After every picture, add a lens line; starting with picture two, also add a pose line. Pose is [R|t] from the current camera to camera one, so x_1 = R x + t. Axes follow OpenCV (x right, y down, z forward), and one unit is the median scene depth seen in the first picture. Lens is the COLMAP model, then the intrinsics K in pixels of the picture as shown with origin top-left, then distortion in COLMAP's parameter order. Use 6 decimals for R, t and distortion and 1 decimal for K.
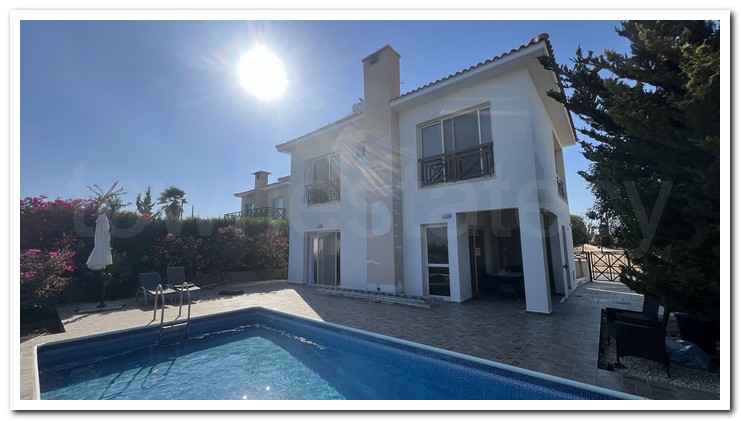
lens RADIAL K [[281.1, 0, 373.3], [0, 281.1, 206.7], [0, 0, 1]] dist [-0.002399, 0.000612]
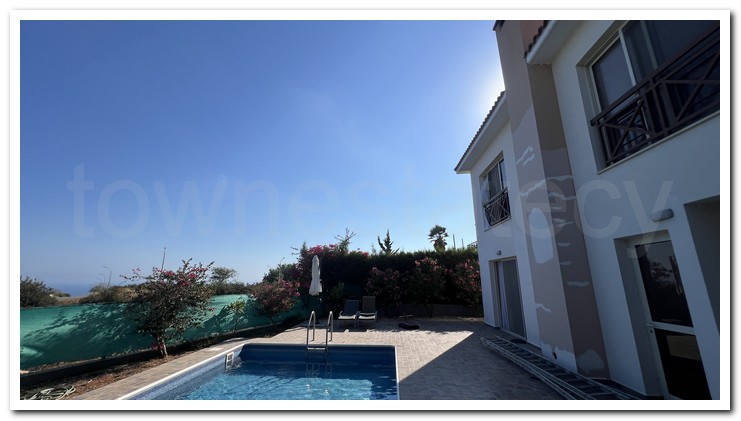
lens RADIAL K [[281.6, 0, 369.0], [0, 281.6, 207.7], [0, 0, 1]] dist [-0.003192, 0.001301]
pose [[0.576004, -0.191190, -0.794774, 0.313964], [0.115380, 0.981545, -0.152500, 0.032090], [0.809263, -0.003861, 0.587434, 0.325182]]
